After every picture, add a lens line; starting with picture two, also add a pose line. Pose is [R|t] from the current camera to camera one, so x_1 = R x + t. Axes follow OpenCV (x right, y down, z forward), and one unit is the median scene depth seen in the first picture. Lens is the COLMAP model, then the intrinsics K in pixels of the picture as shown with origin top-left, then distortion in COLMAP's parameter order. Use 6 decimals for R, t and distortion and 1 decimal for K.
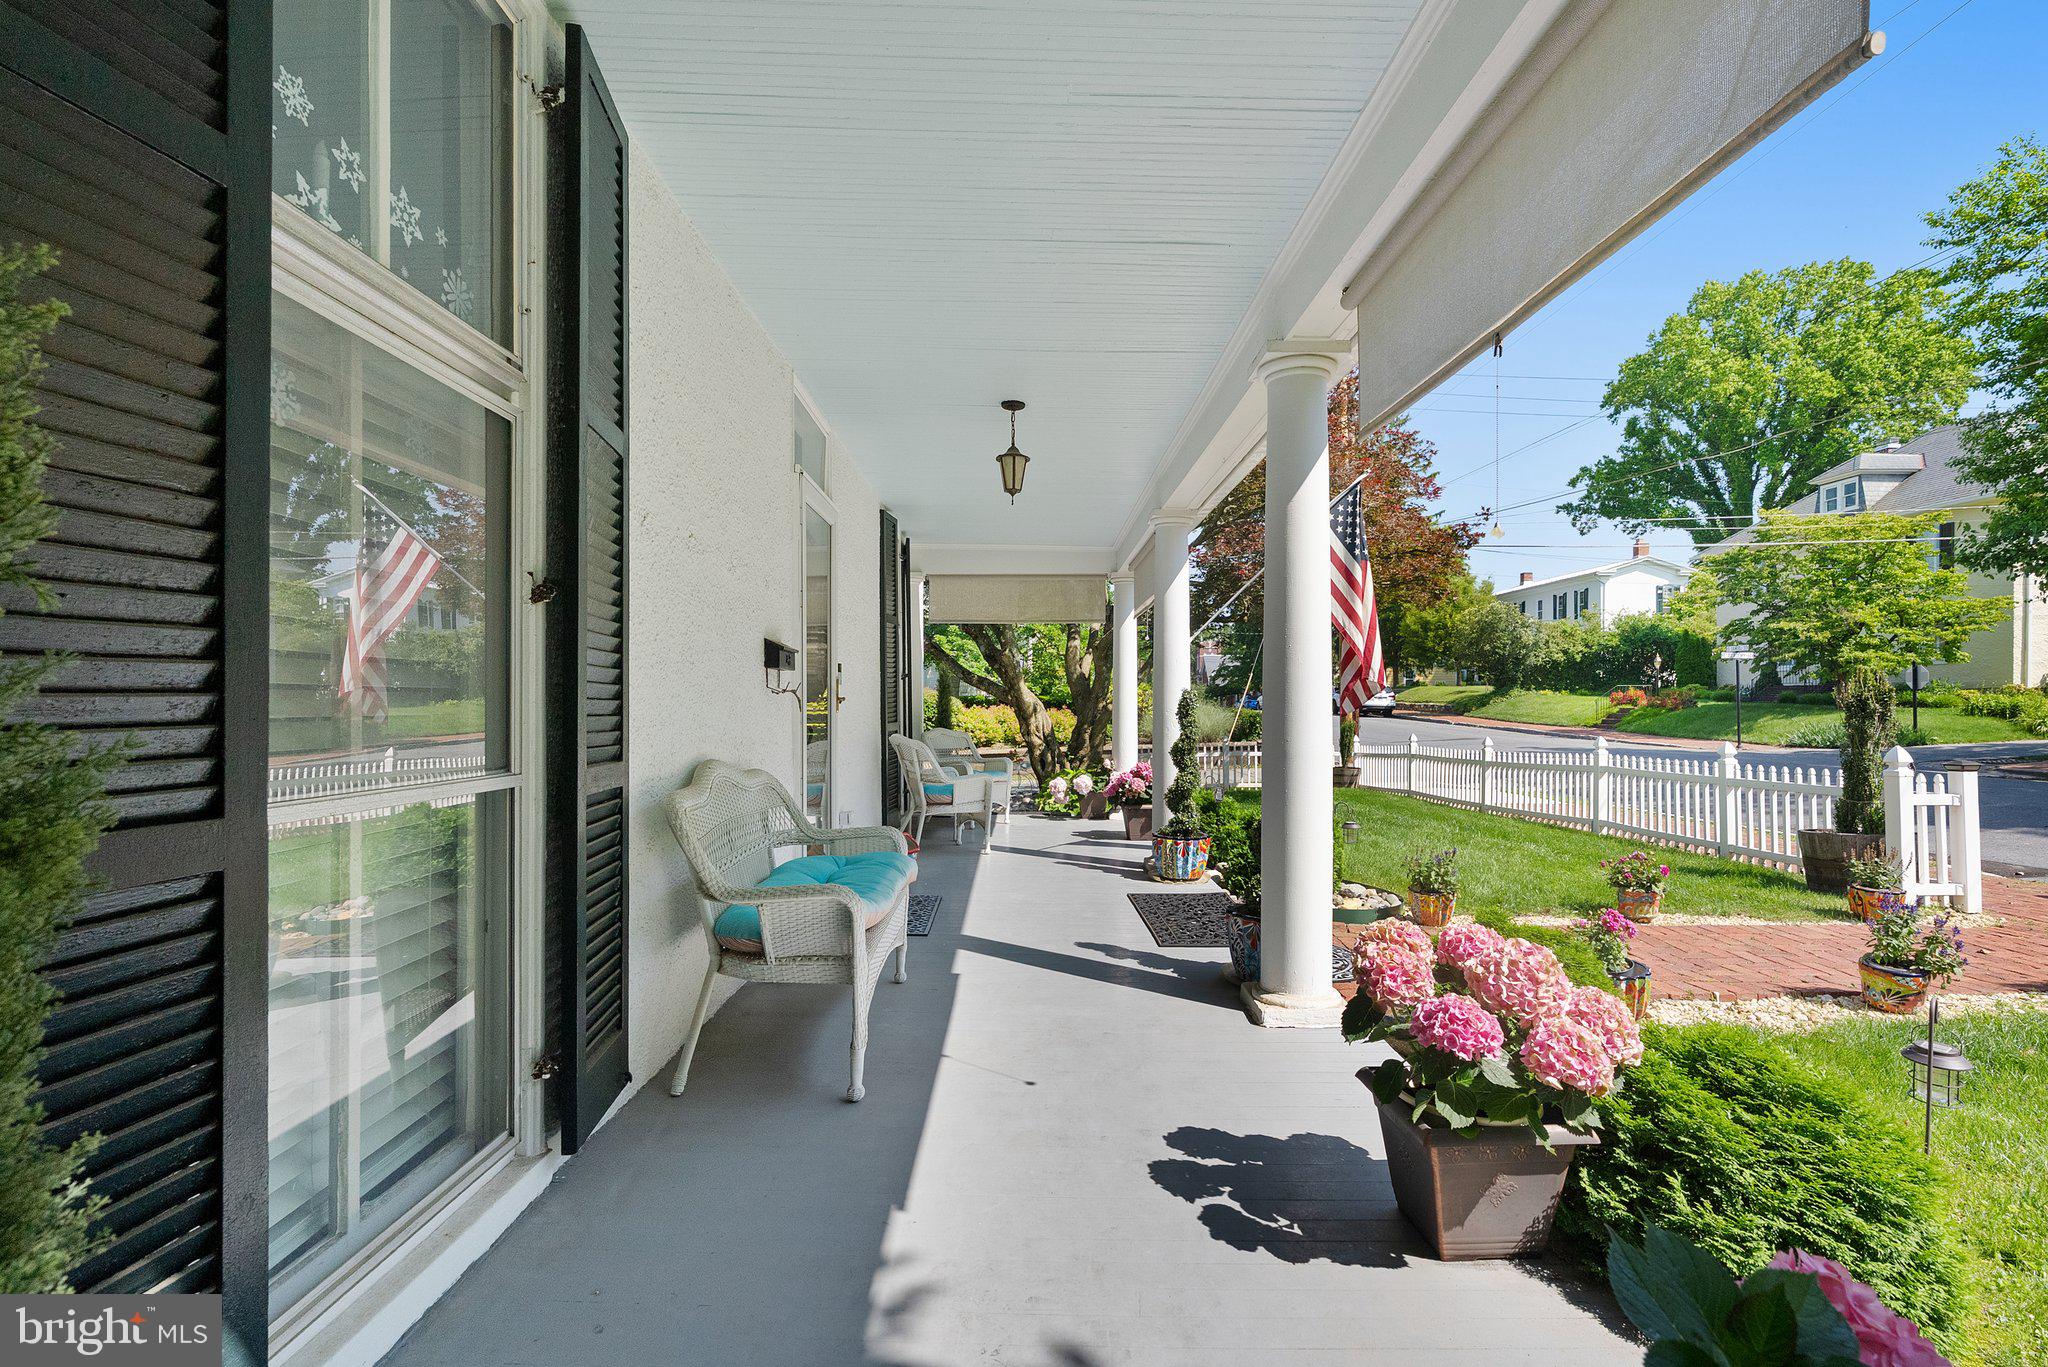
lens RADIAL K [[922.6, 0, 1018.1], [0, 922.6, 669.6], [0, 0, 1]] dist [-0.012816, 0.005668]
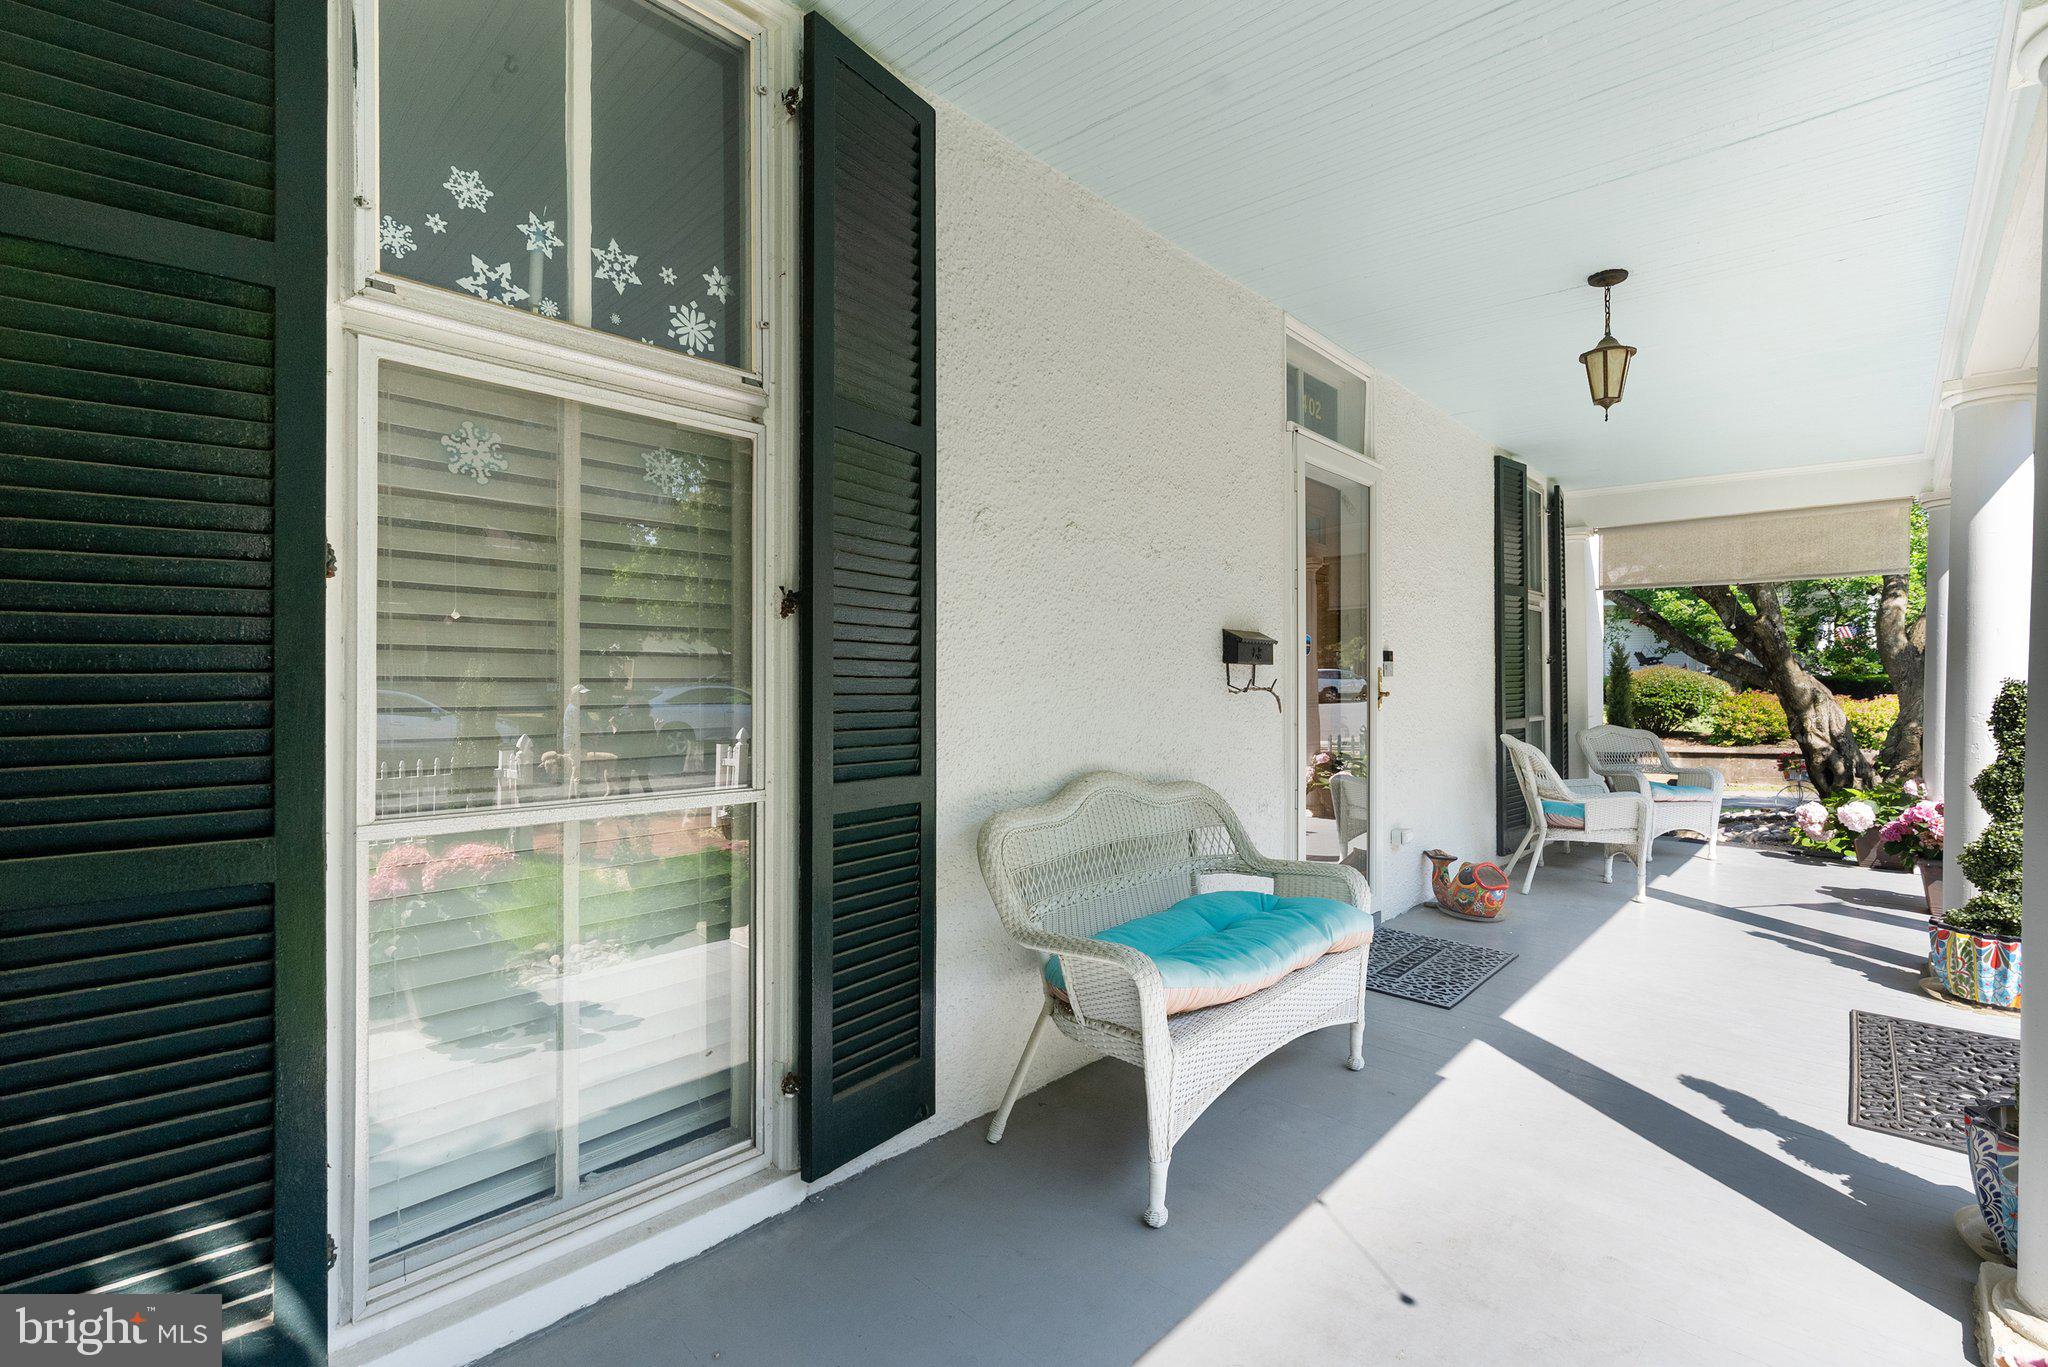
lens RADIAL K [[922.6, 0, 1018.1], [0, 922.6, 669.6], [0, 0, 1]] dist [-0.012816, 0.005668]
pose [[0.733934, -0.008276, -0.679171, 0.174185], [0.023687, 0.999629, 0.013417, -0.012391], [0.678808, -0.025935, 0.733858, 0.227723]]
